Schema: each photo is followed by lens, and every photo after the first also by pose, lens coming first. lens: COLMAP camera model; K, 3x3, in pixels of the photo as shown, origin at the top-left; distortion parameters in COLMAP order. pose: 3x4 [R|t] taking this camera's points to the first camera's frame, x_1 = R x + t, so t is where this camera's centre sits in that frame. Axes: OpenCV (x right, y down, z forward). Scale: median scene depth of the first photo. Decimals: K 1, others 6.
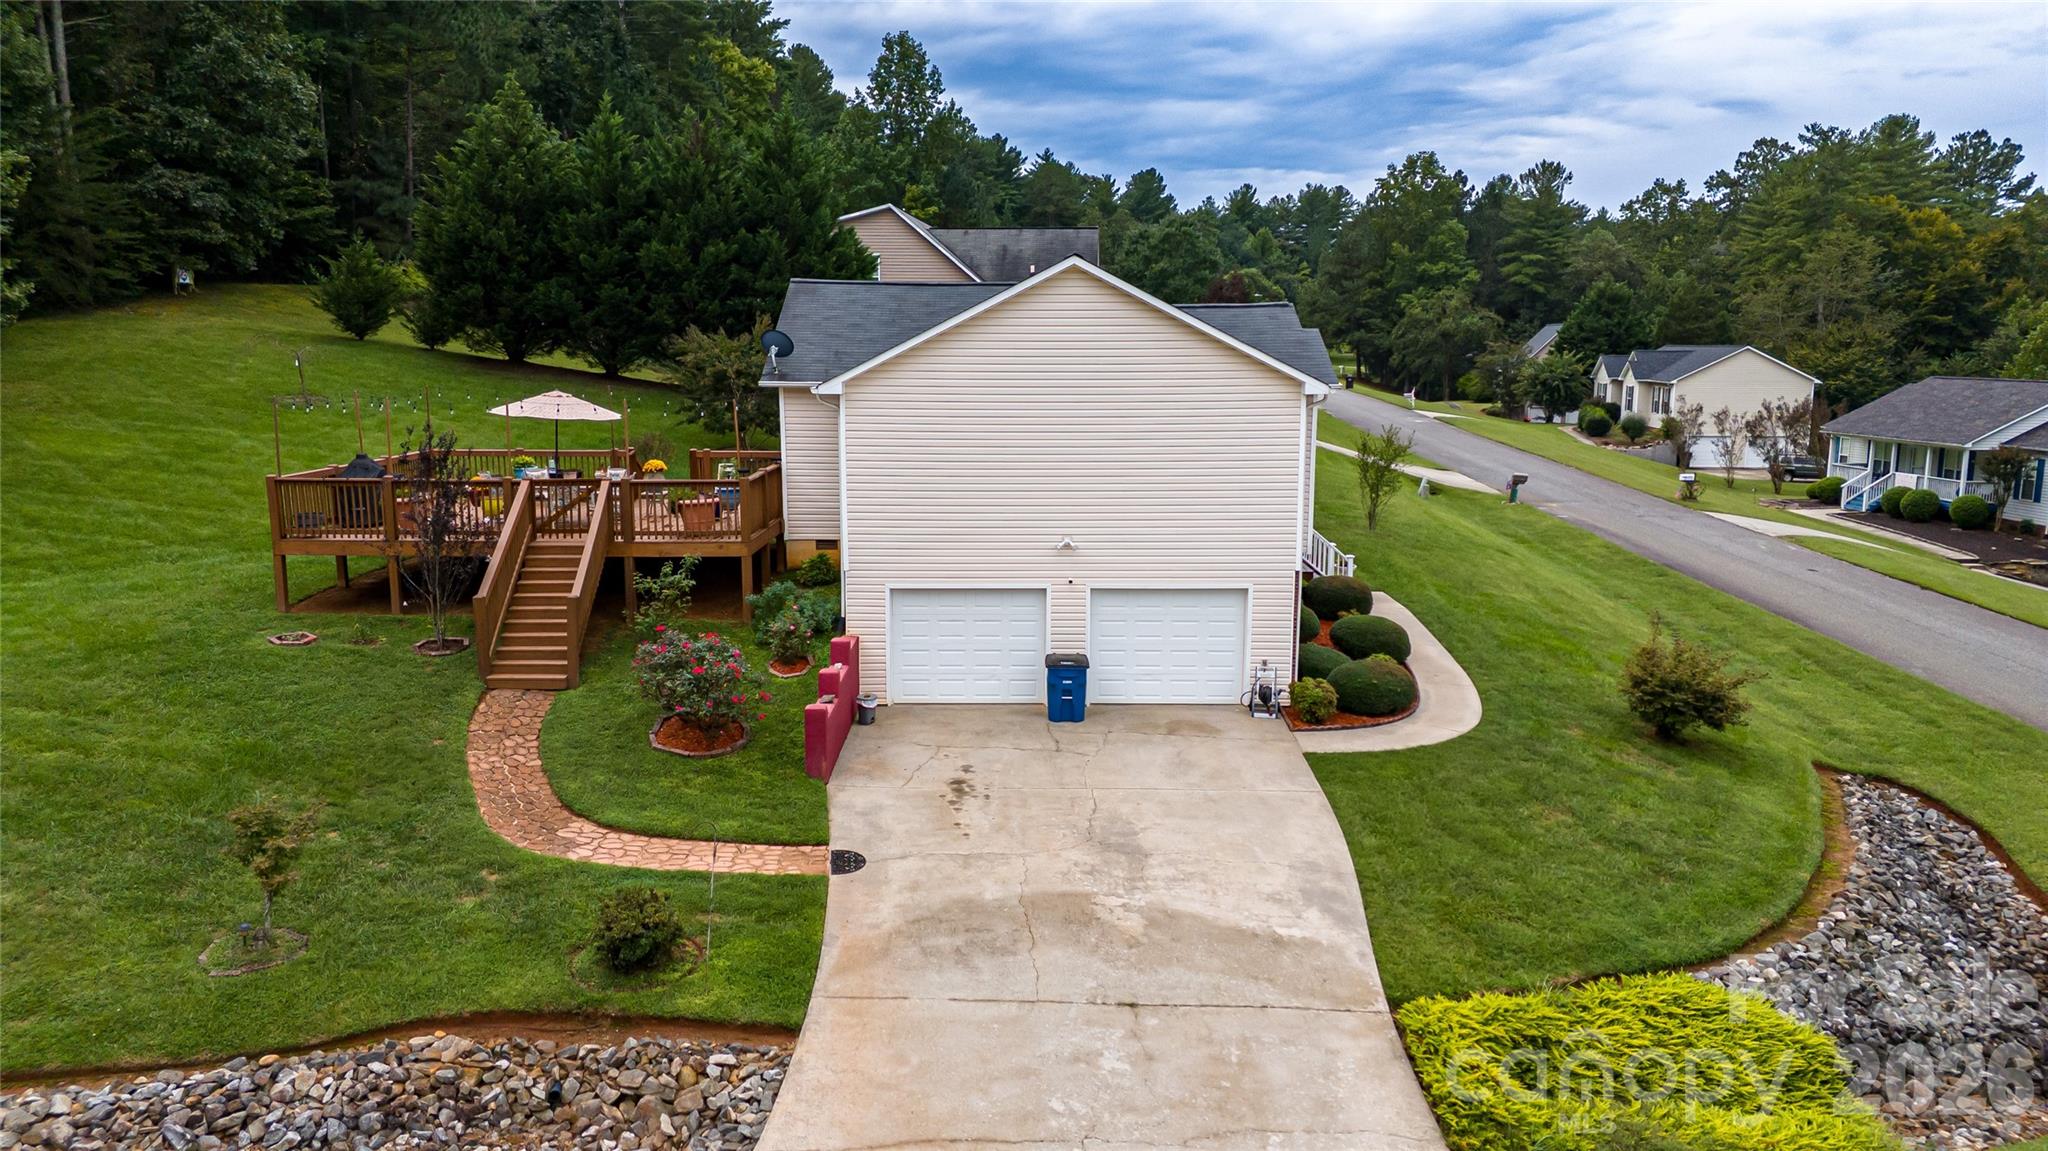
lens RADIAL K [[1448.0, 0, 1018.3], [0, 1448.0, 586.6], [0, 0, 1]] dist [0.064721, -0.057721]
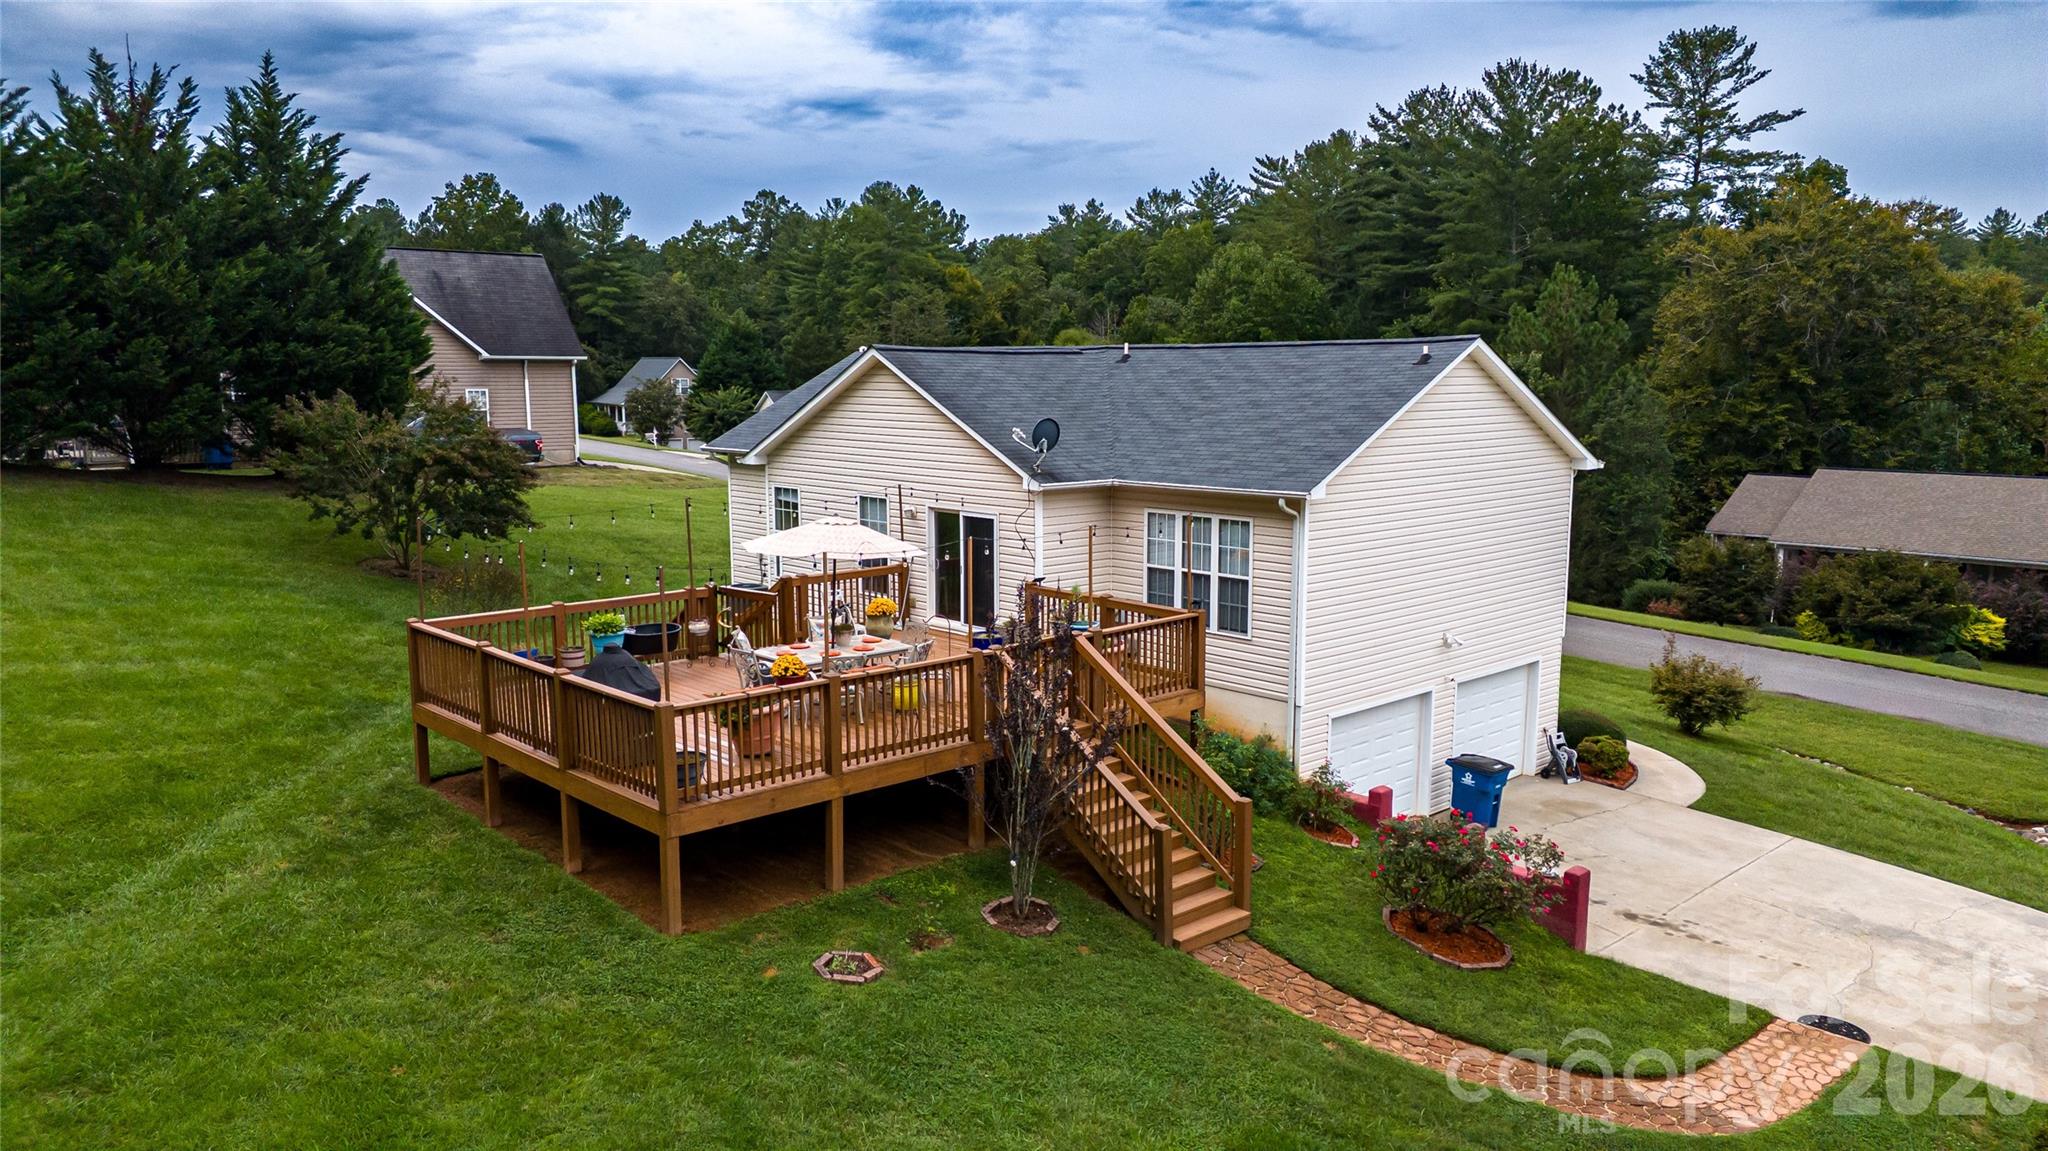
lens RADIAL K [[1448.0, 0, 1035.2], [0, 1448.0, 565.4], [0, 0, 1]] dist [0.064721, -0.057721]
pose [[0.726017, -0.096007, 0.680942, -0.171502], [0.115237, 0.993190, 0.017166, -0.026695], [-0.677952, 0.066006, 0.732136, 0.104589]]
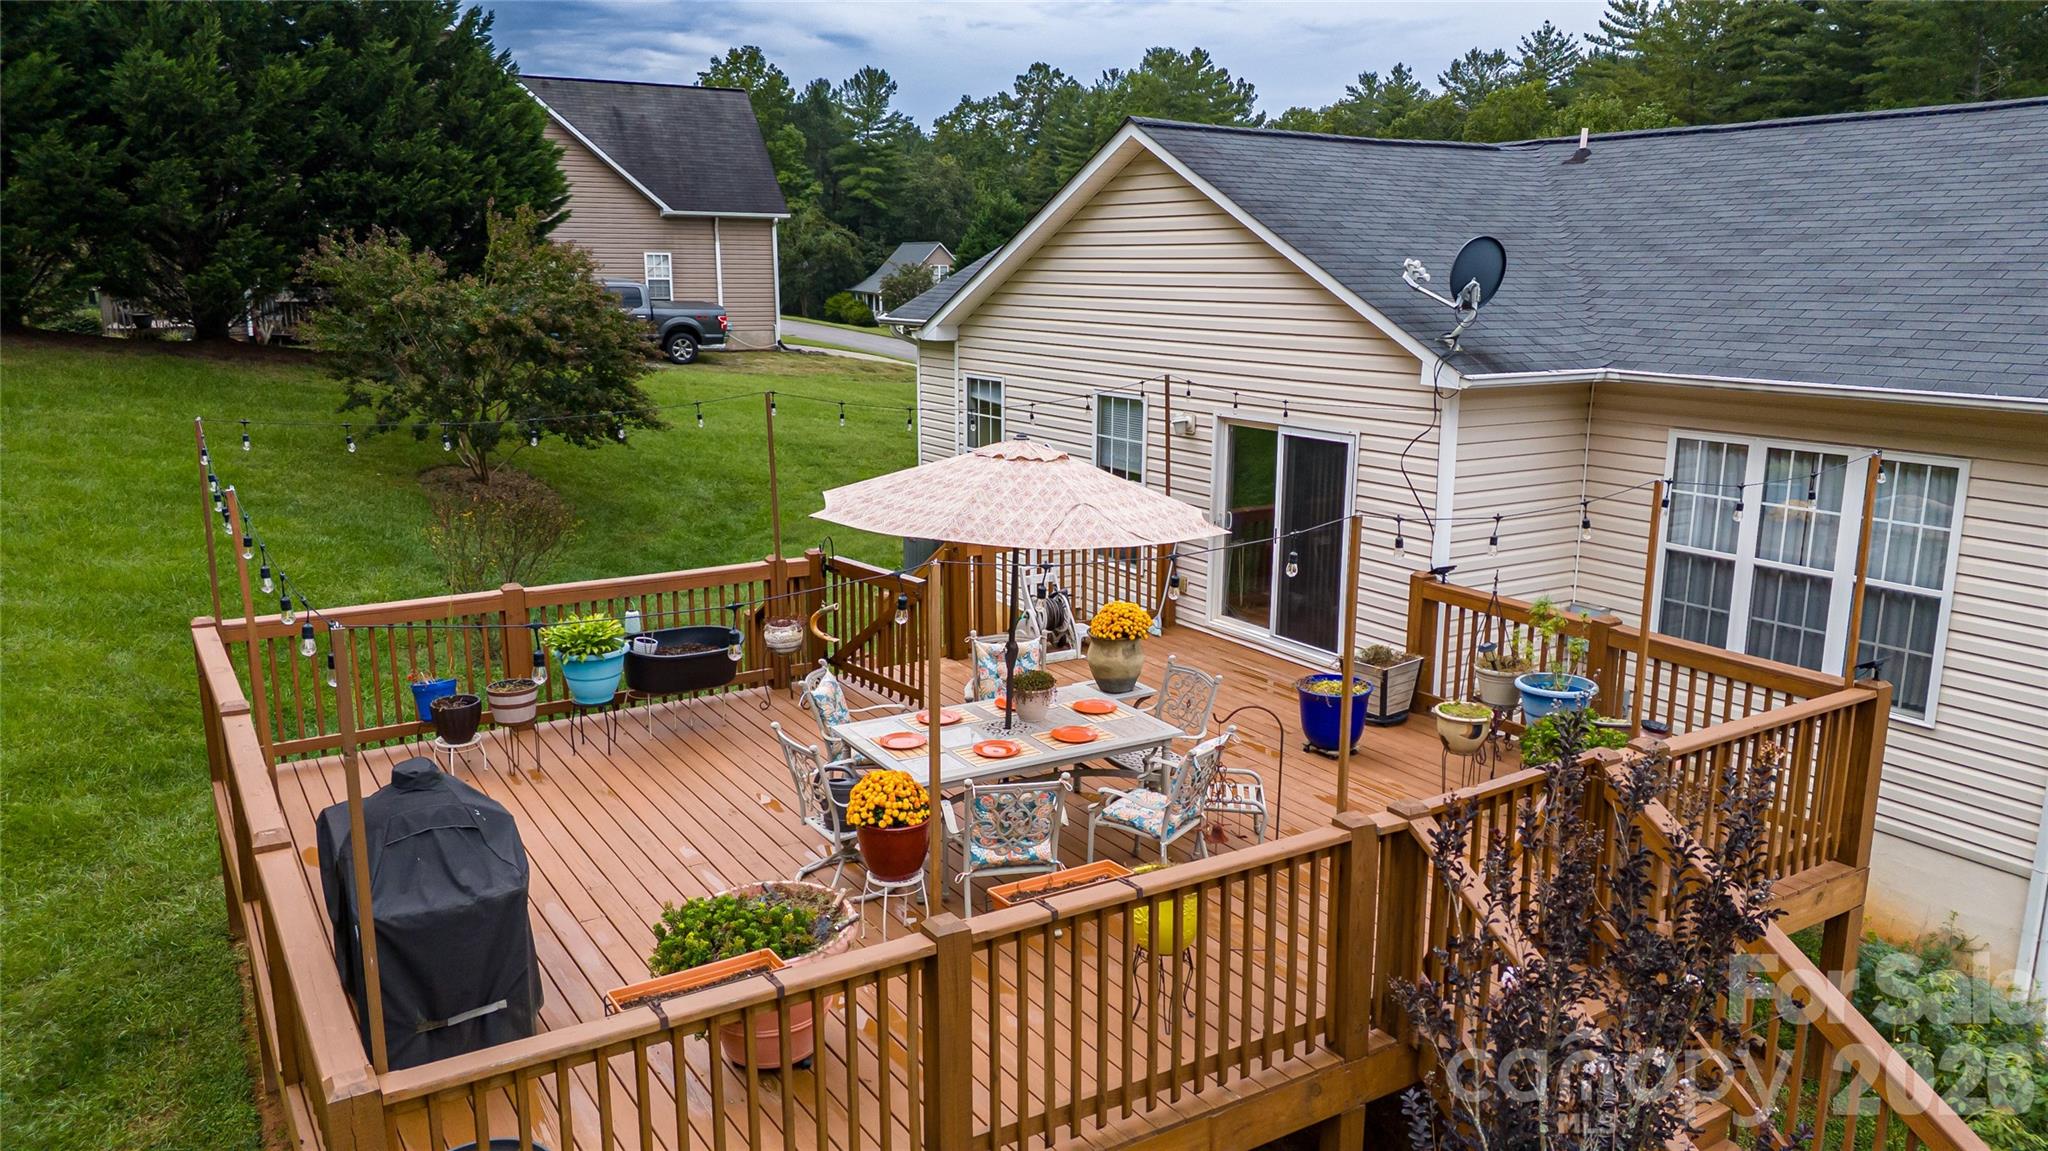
lens RADIAL K [[1448.0, 0, 1021.2], [0, 1448.0, 578.4], [0, 0, 1]] dist [0.064721, -0.057721]
pose [[0.845442, -0.112605, 0.522061, -0.114580], [0.086261, 0.993476, 0.074592, -0.030449], [-0.527055, -0.018030, 0.849640, 0.177541]]
